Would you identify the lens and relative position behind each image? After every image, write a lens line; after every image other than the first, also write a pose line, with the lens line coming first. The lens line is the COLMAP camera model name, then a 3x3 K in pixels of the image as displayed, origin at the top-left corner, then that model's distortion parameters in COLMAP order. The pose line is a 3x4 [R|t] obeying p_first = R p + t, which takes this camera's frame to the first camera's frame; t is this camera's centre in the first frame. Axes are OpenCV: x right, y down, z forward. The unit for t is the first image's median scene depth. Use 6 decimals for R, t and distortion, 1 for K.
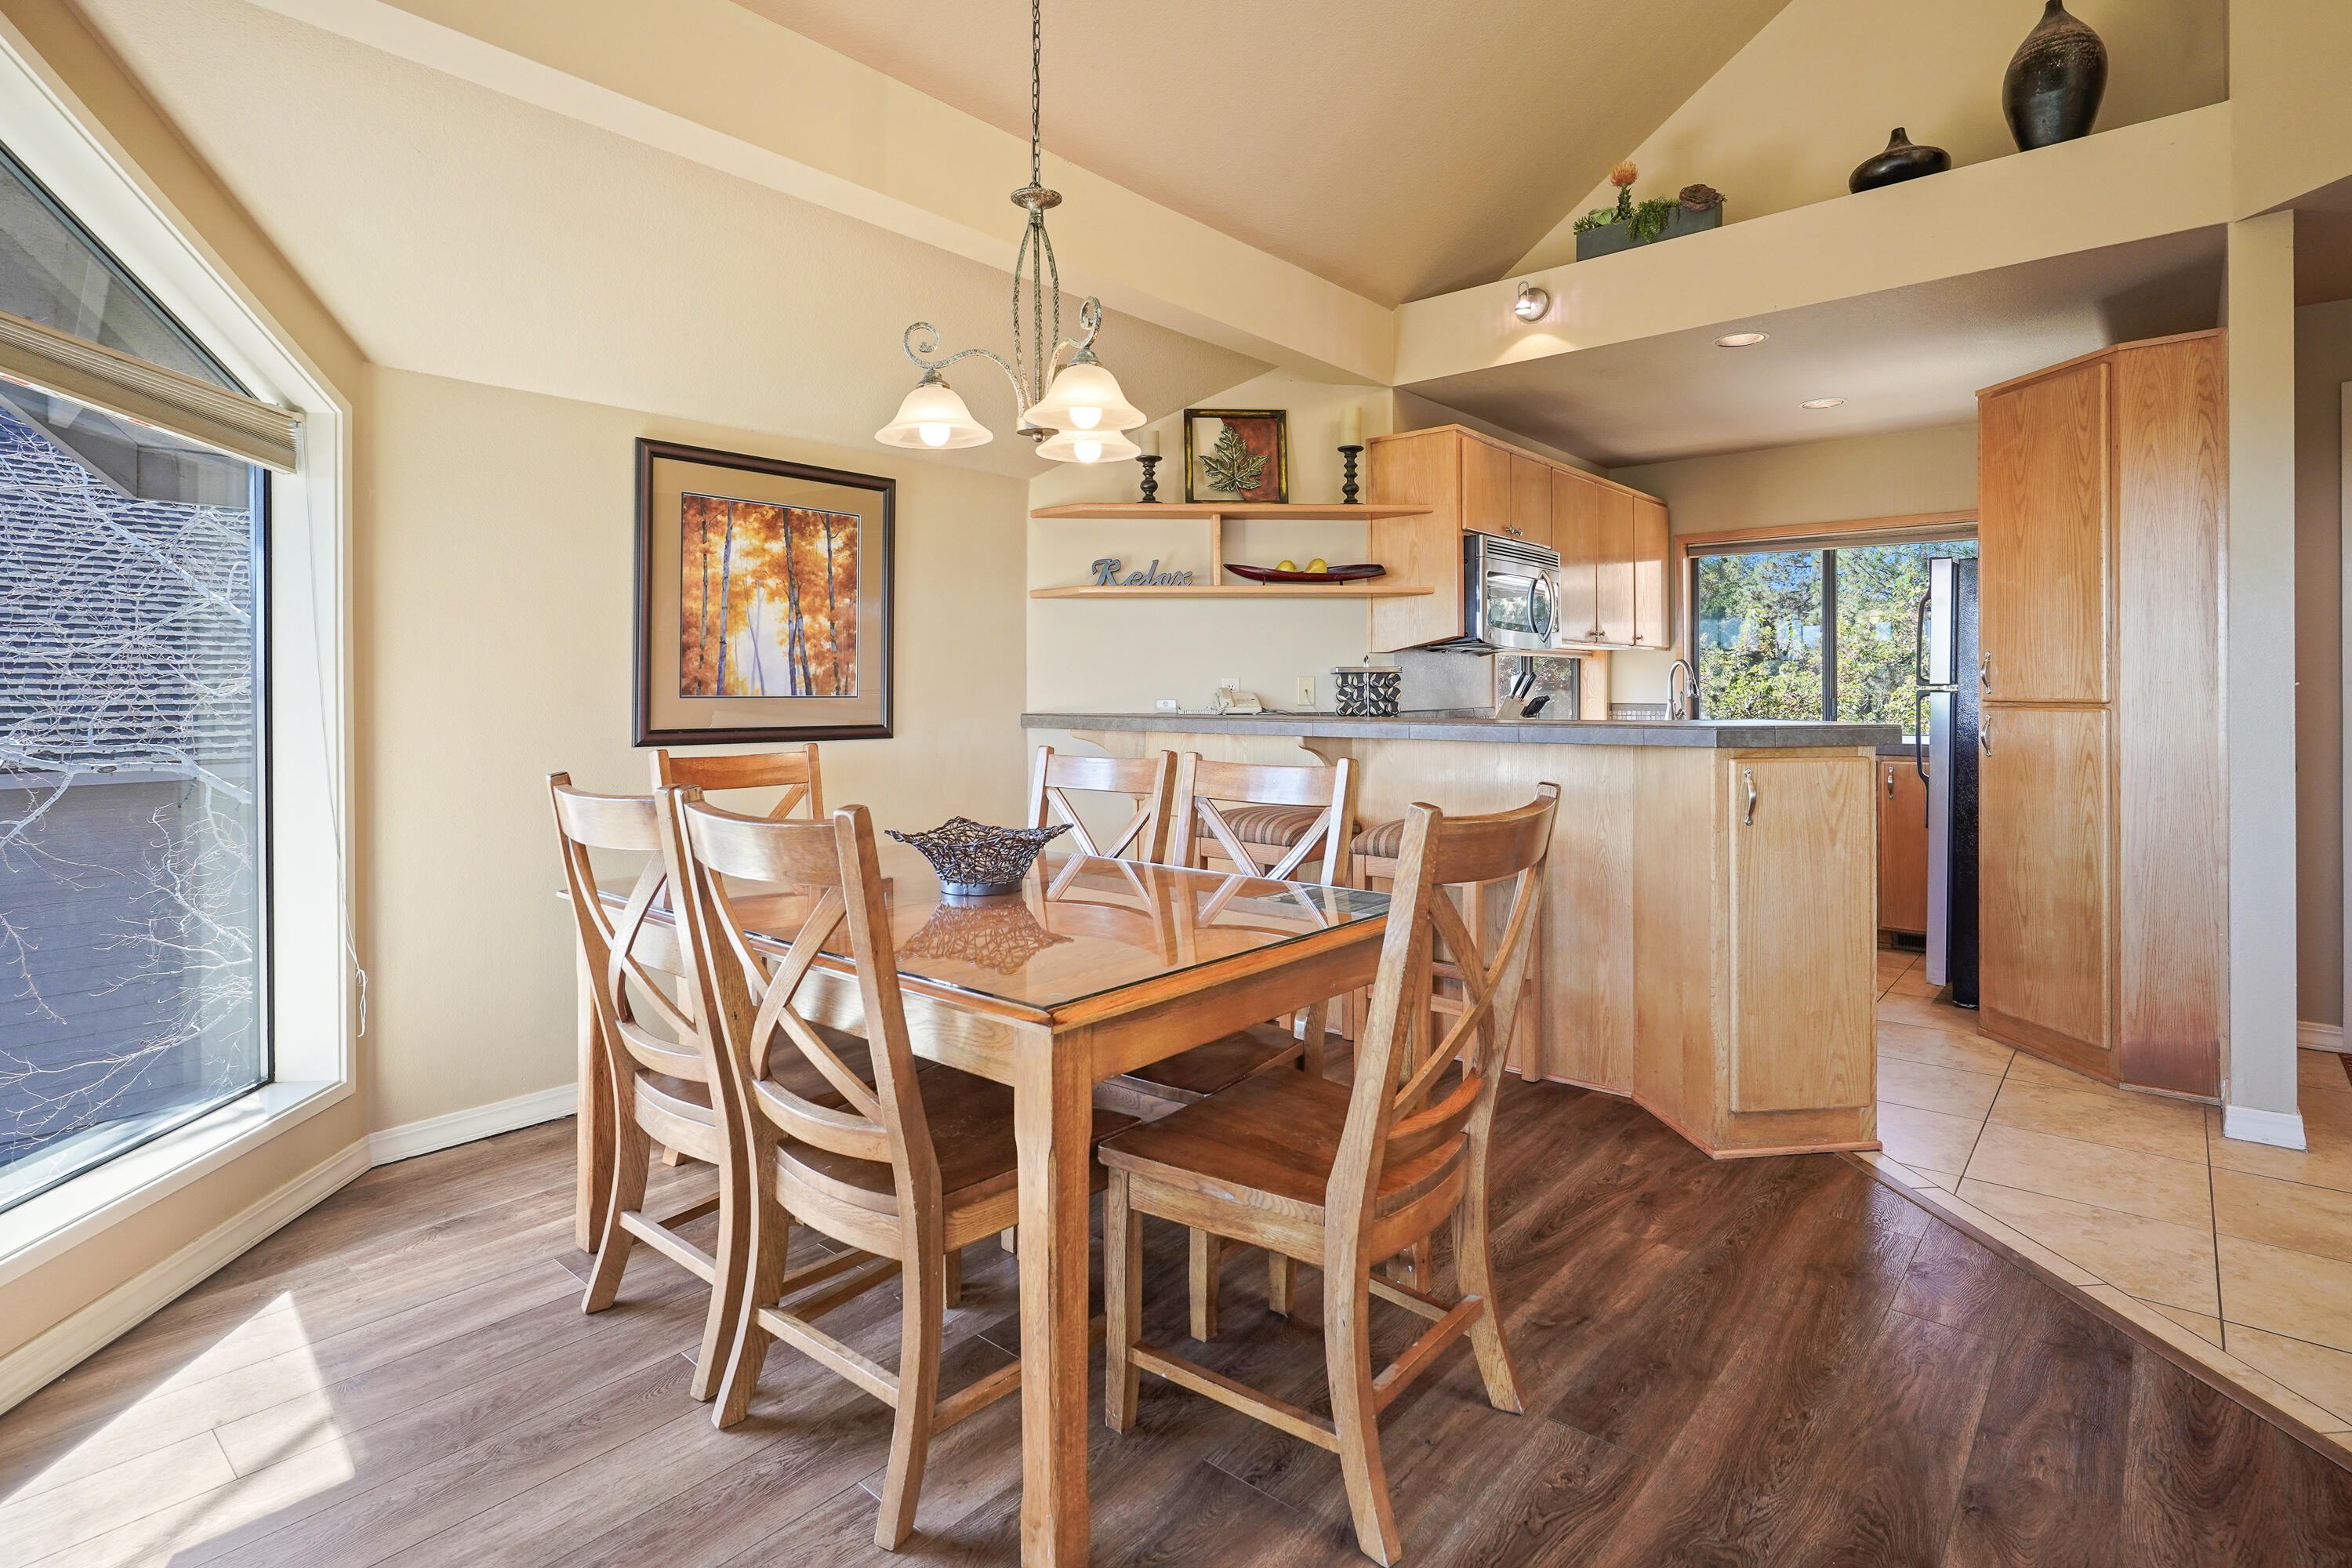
lens RADIAL K [[1170.0, 0, 1181.3], [0, 1170.0, 696.6], [0, 0, 1]] dist [-0.001901, 0.000546]
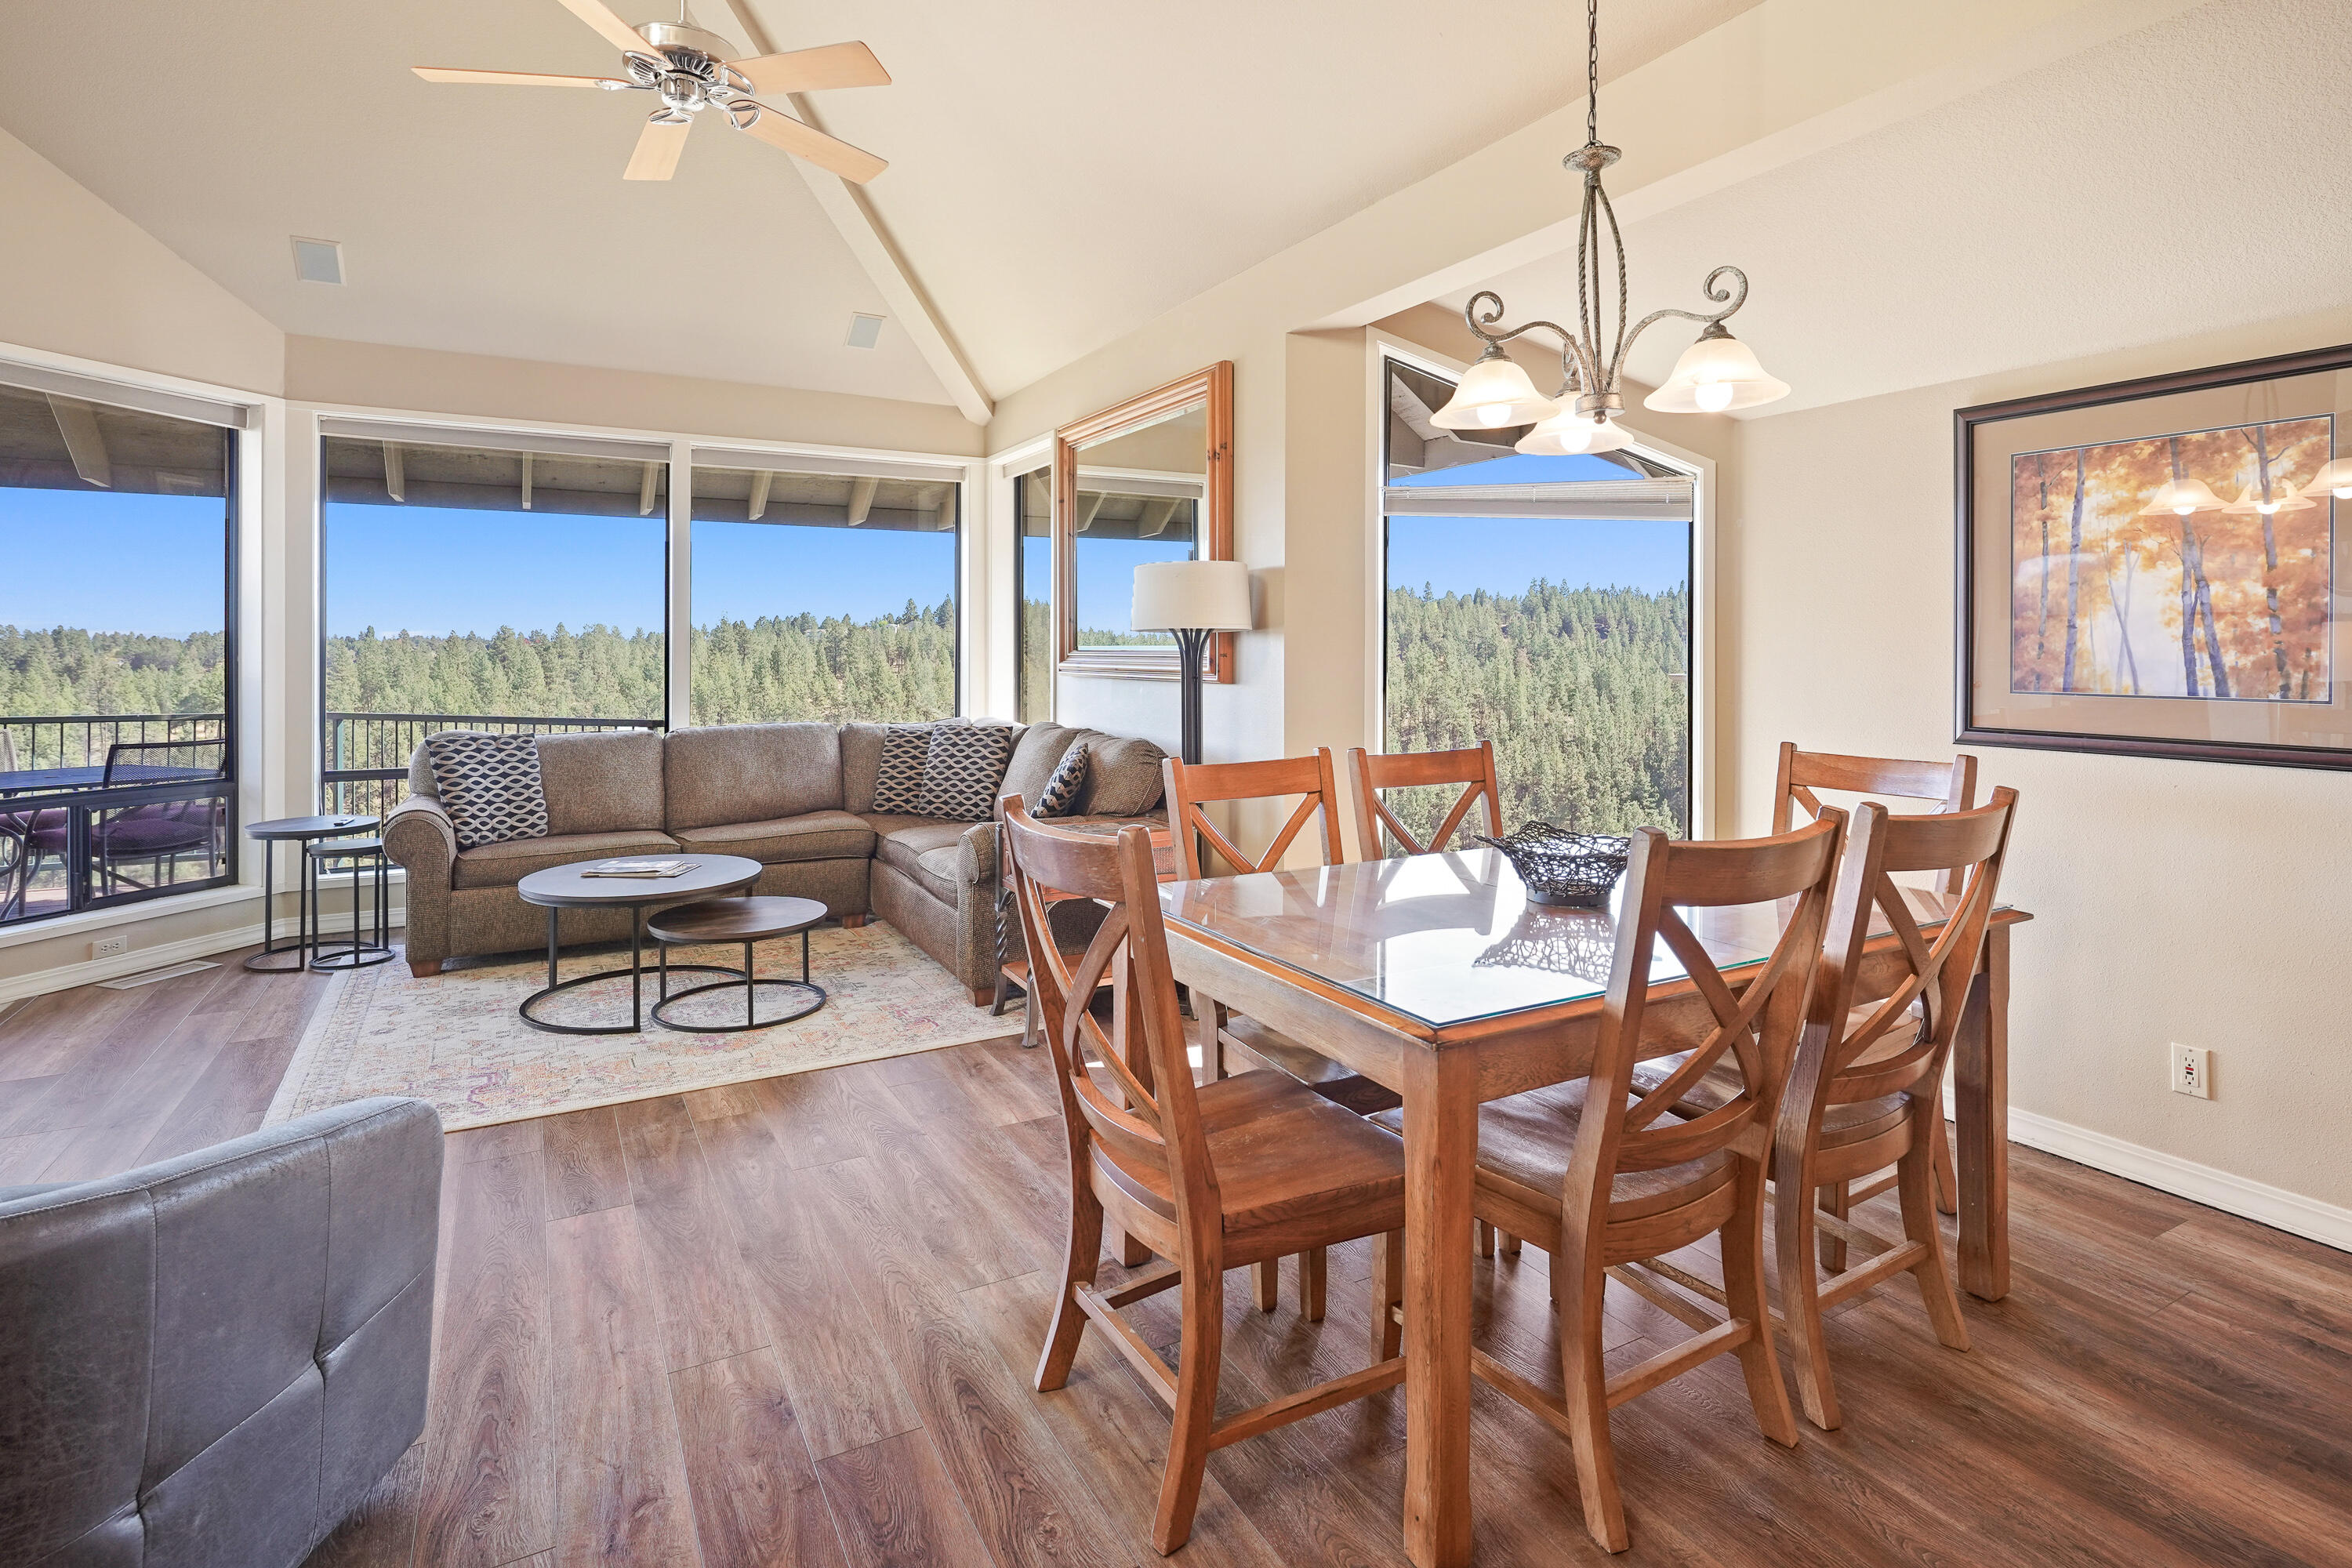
lens RADIAL K [[1191.8, 0, 1168.4], [0, 1191.8, 646.6], [0, 0, 1]] dist [-0.002123, 0.000746]
pose [[-0.360715, 0.000300, -0.932676, 0.547707], [-0.003529, 0.999992, 0.001686, -0.028945], [0.932669, 0.003899, -0.360711, 0.652435]]
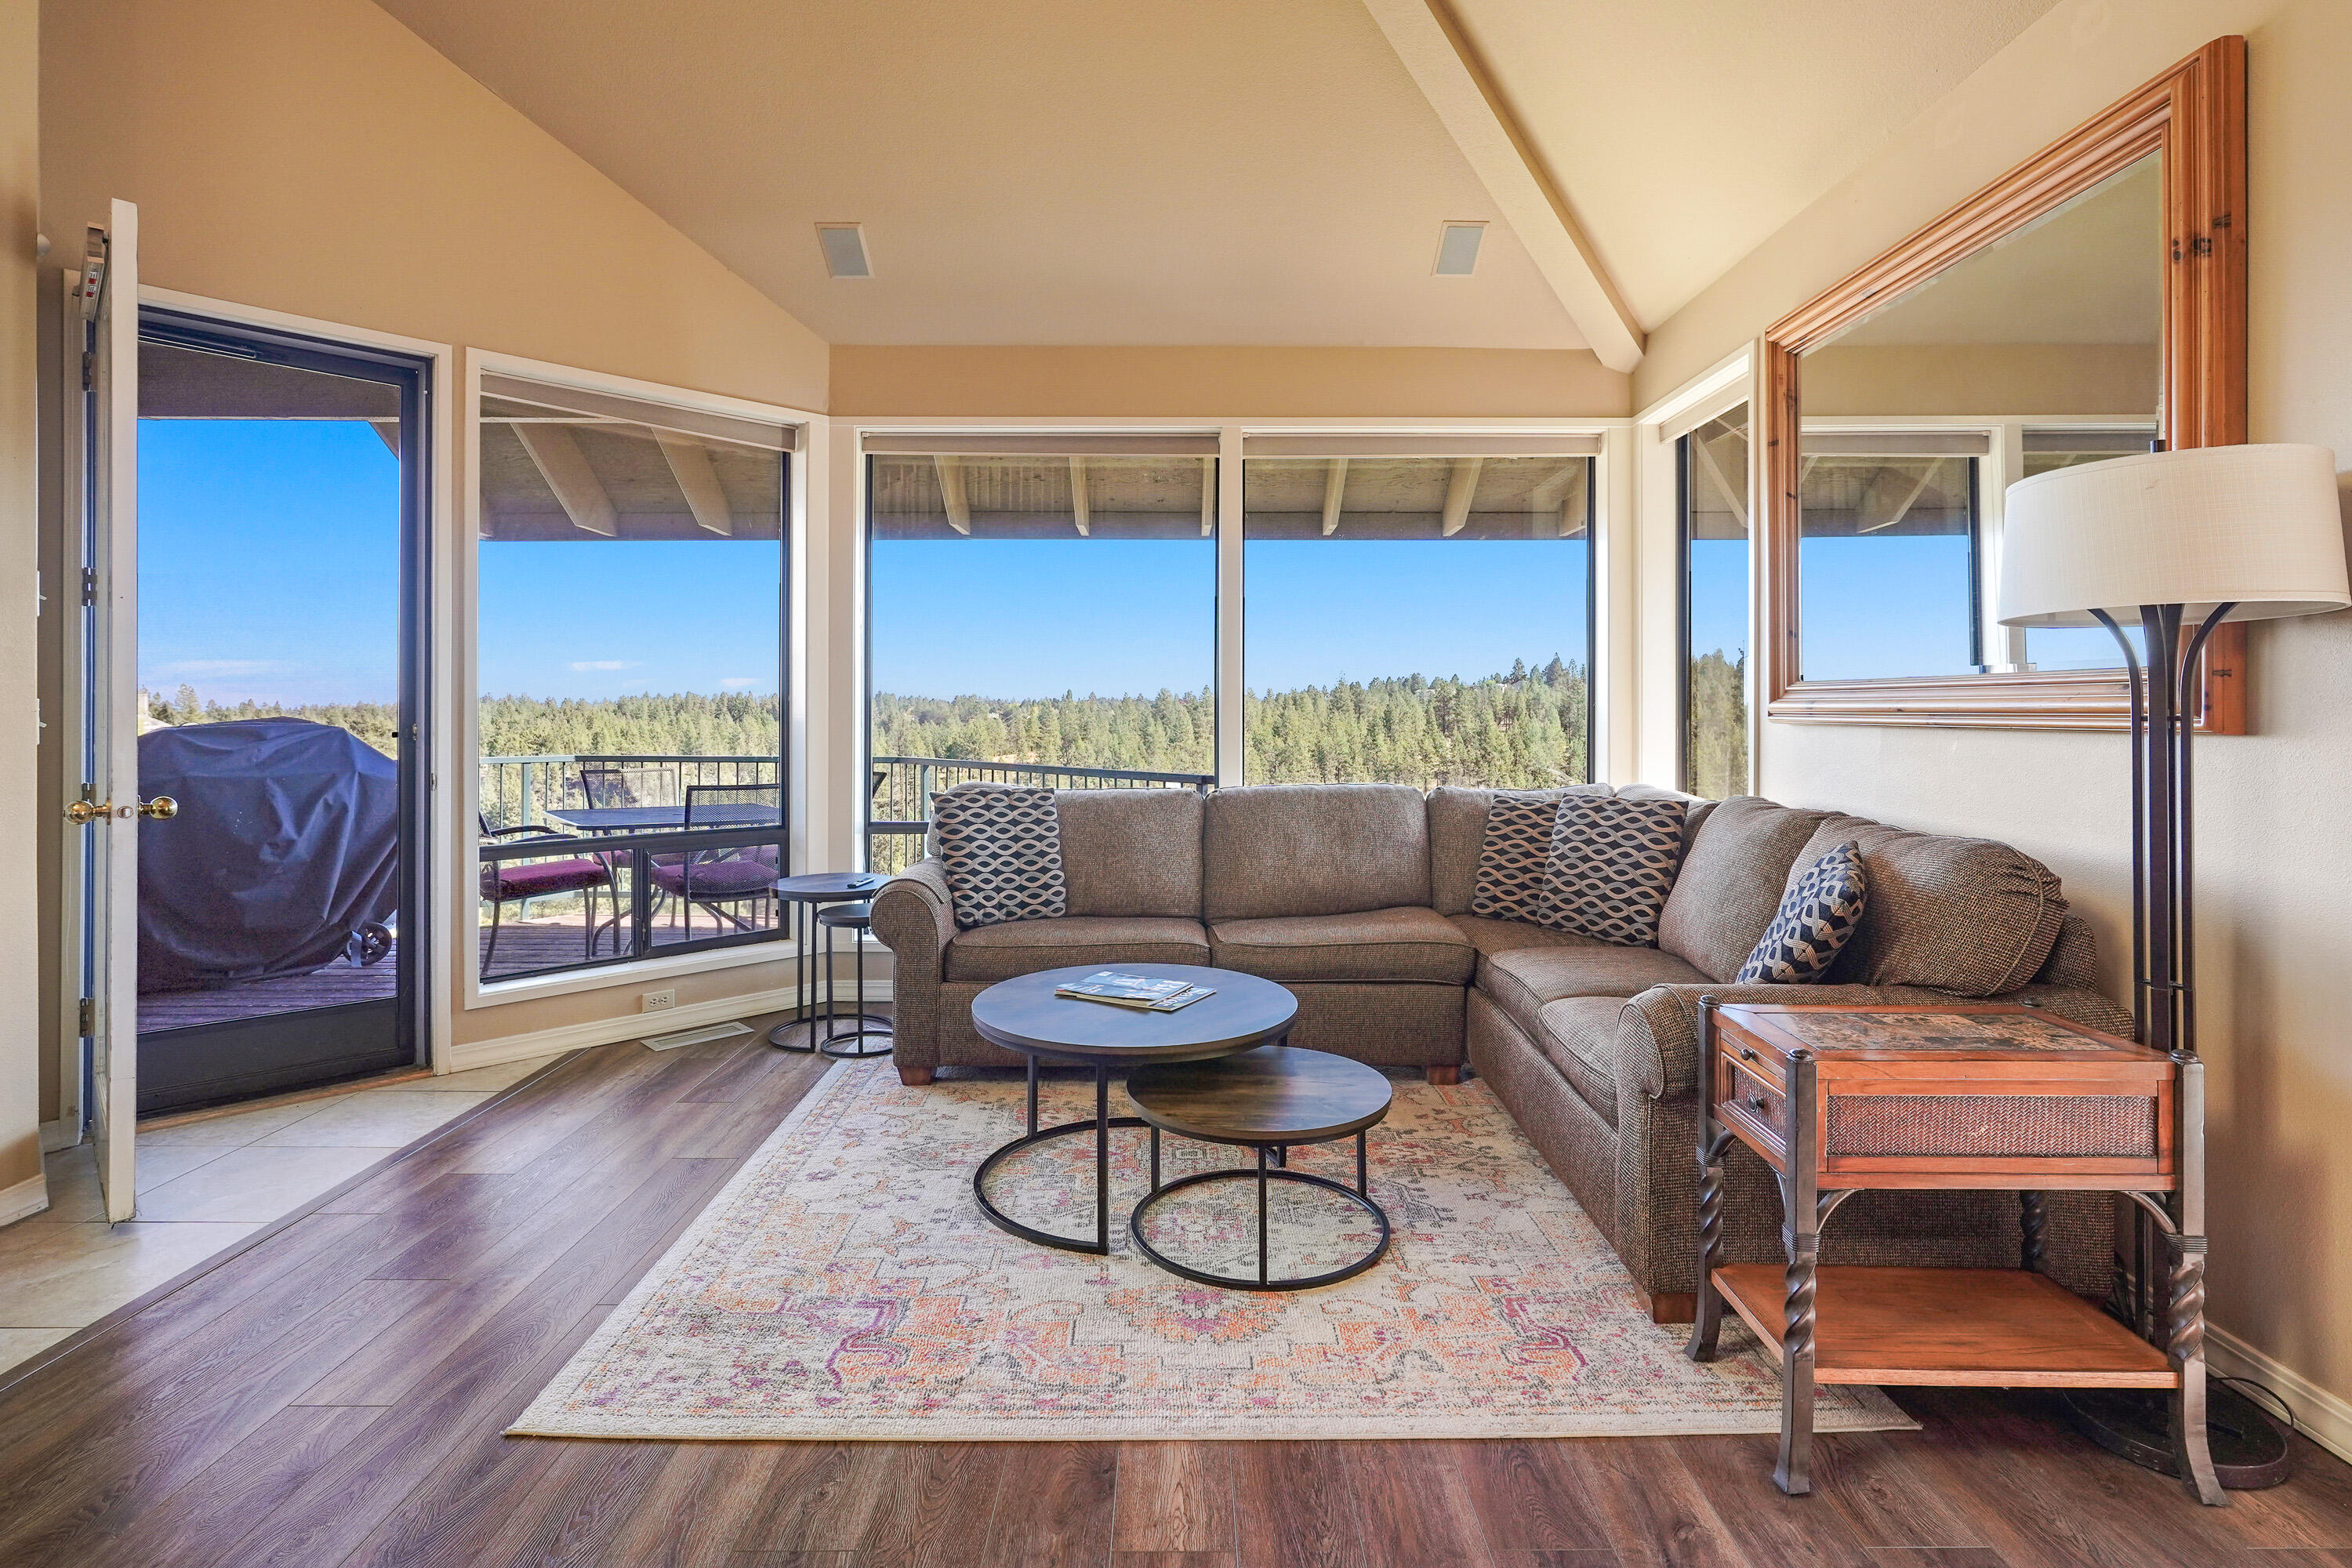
lens RADIAL K [[1158.5, 0, 1165.4], [0, 1158.5, 706.7], [0, 0, 1]] dist [-0.003616, 0.000001]
pose [[-0.769330, 0.000974, -0.638851, 0.146685], [-0.001591, 0.999993, 0.003441, -0.004680], [0.638849, 0.003664, -0.769323, 0.380689]]
